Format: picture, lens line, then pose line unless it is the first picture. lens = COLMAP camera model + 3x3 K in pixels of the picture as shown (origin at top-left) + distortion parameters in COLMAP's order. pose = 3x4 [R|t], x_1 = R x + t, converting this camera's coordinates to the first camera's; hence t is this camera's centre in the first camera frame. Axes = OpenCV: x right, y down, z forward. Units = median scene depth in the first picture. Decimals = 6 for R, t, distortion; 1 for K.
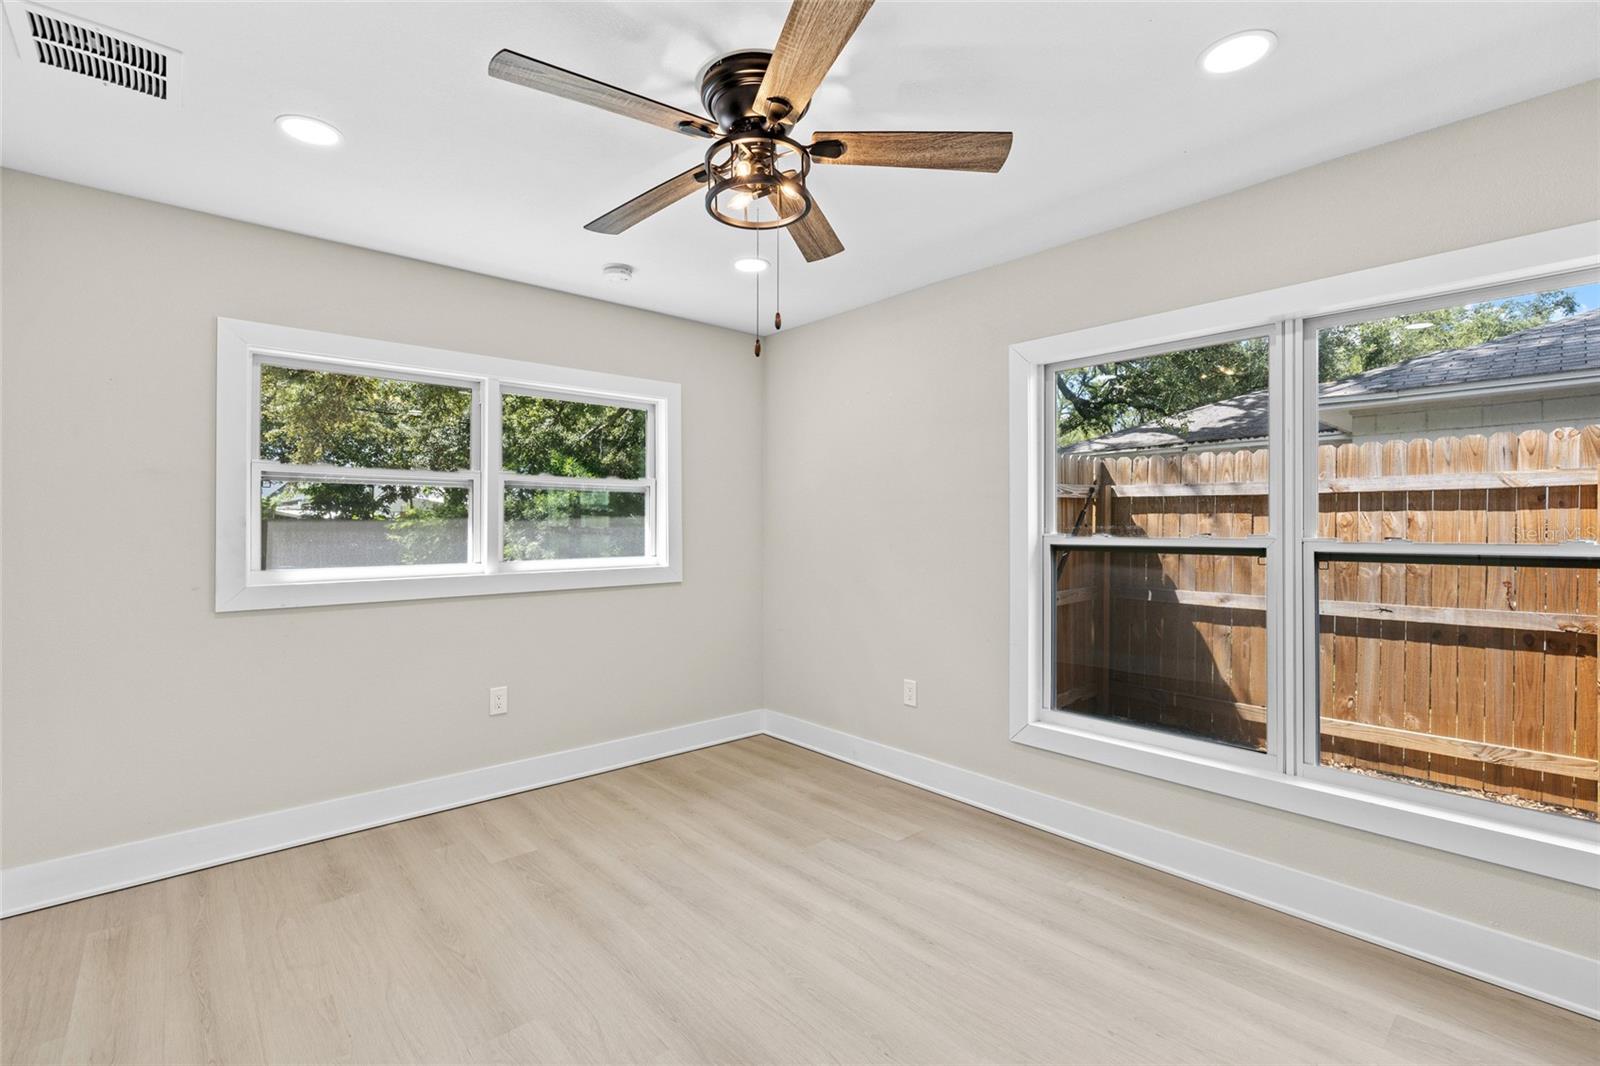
lens RADIAL K [[712.4, 0, 799.1], [0, 712.4, 523.4], [0, 0, 1]] dist [-0.002533, 0.000213]
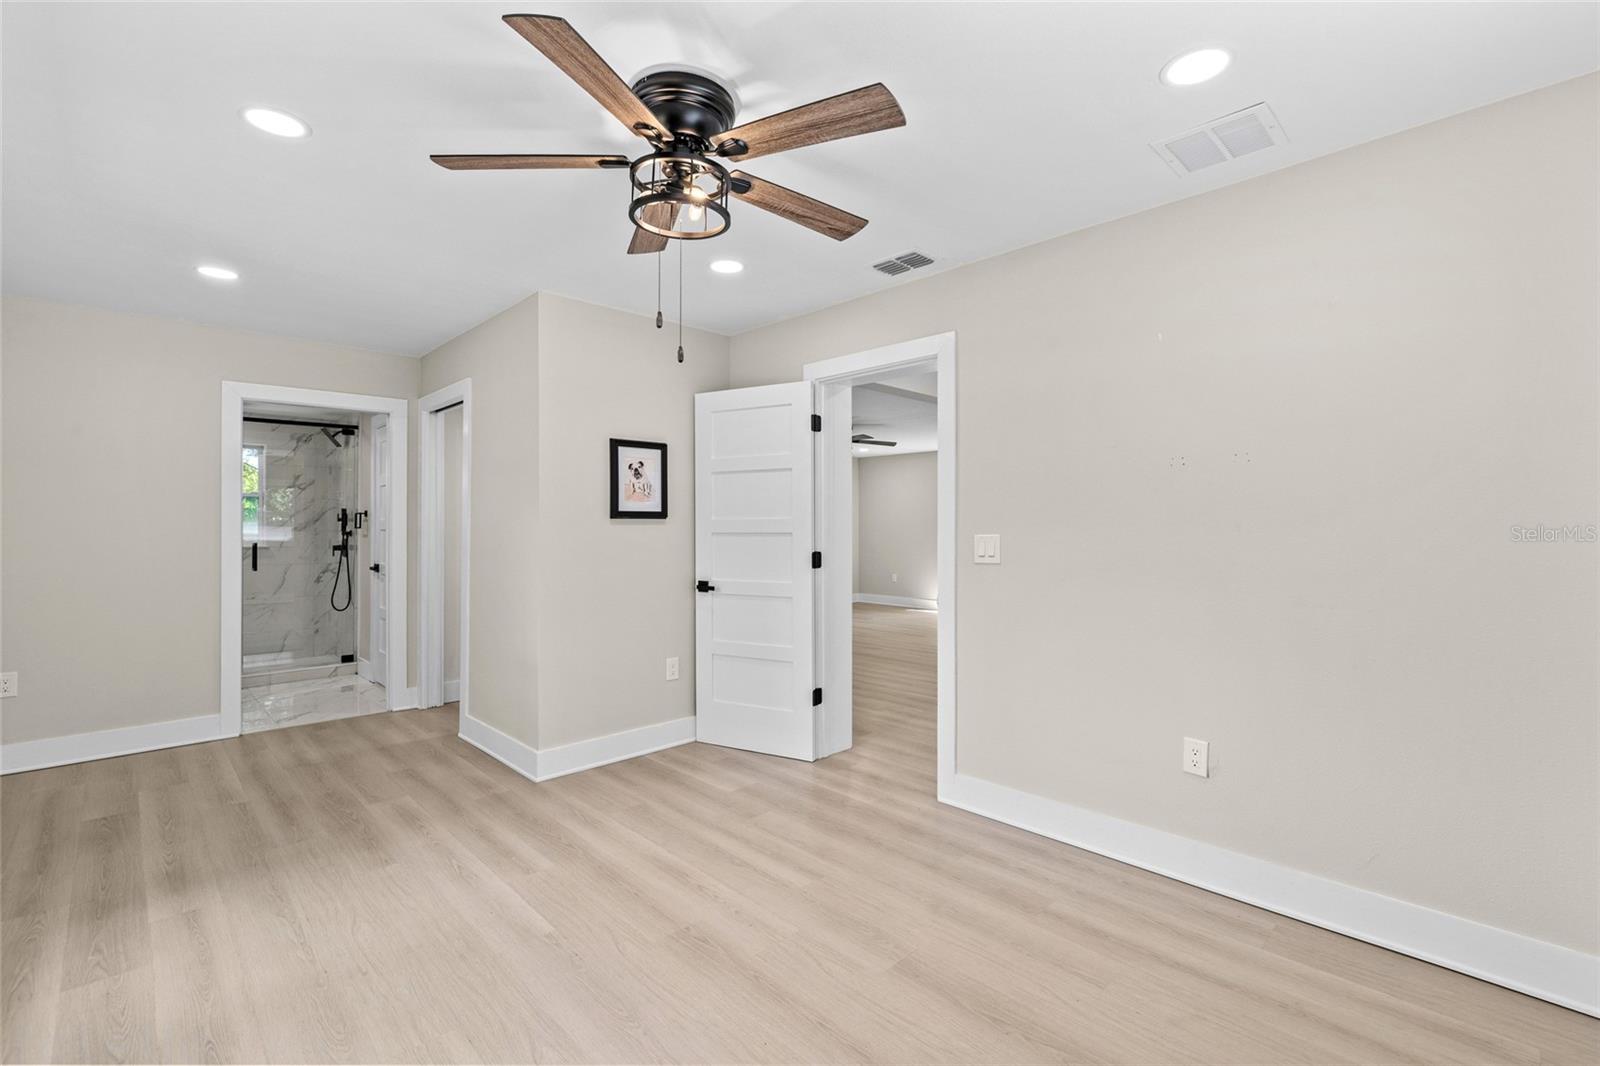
lens RADIAL K [[712.4, 0, 799.1], [0, 712.4, 523.4], [0, 0, 1]] dist [-0.002533, 0.000213]
pose [[-0.998883, -0.001617, -0.047214, -0.116306], [-0.001186, 0.999957, -0.009156, 0.009781], [0.047227, -0.009090, -0.998843, 1.270988]]
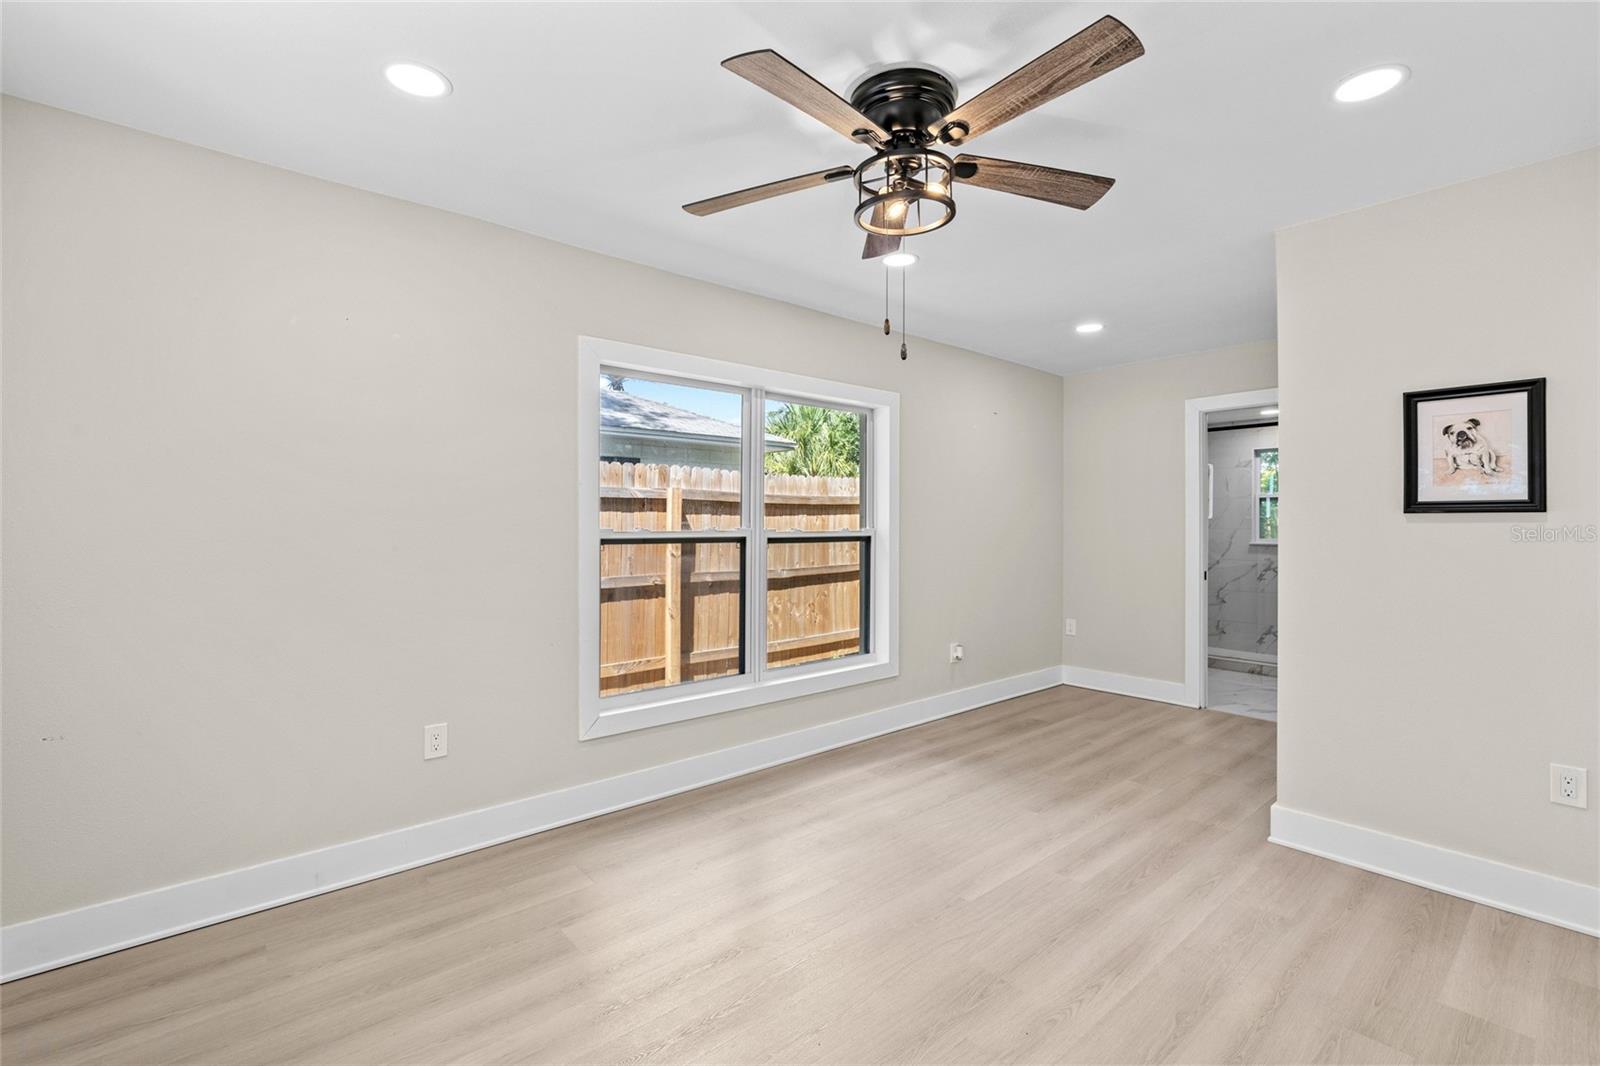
lens RADIAL K [[710.7, 0, 797.7], [0, 710.7, 521.8], [0, 0, 1]] dist [-0.012211, 0.004754]
pose [[0.019689, 0.002128, 0.999804, -0.683400], [-0.005472, 0.999983, -0.002020, 0.005718], [-0.999791, -0.005431, 0.019700, 0.701497]]
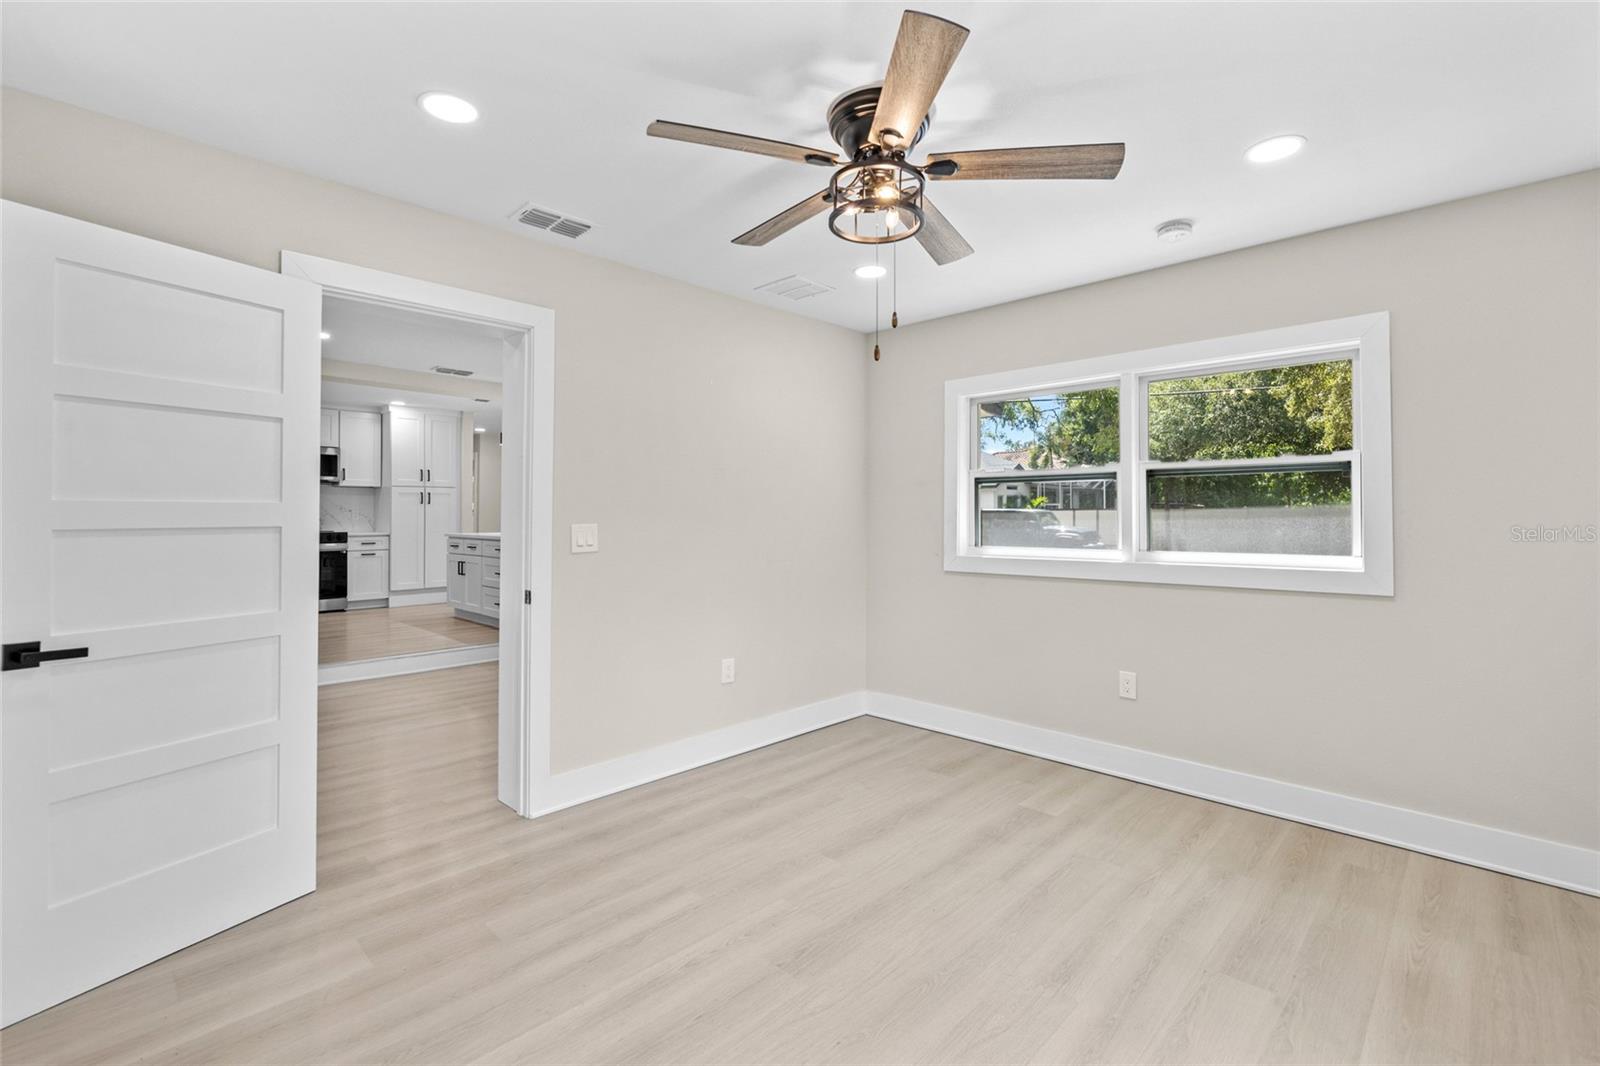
lens RADIAL K [[713.6, 0, 803.3], [0, 713.6, 517.5], [0, 0, 1]] dist [-0.000442, 0.000560]
pose [[0.082101, 0.000428, -0.996624, 0.626389], [0.000979, 0.999999, 0.000510, 0.006190], [0.996624, -0.001018, 0.082100, 0.494074]]
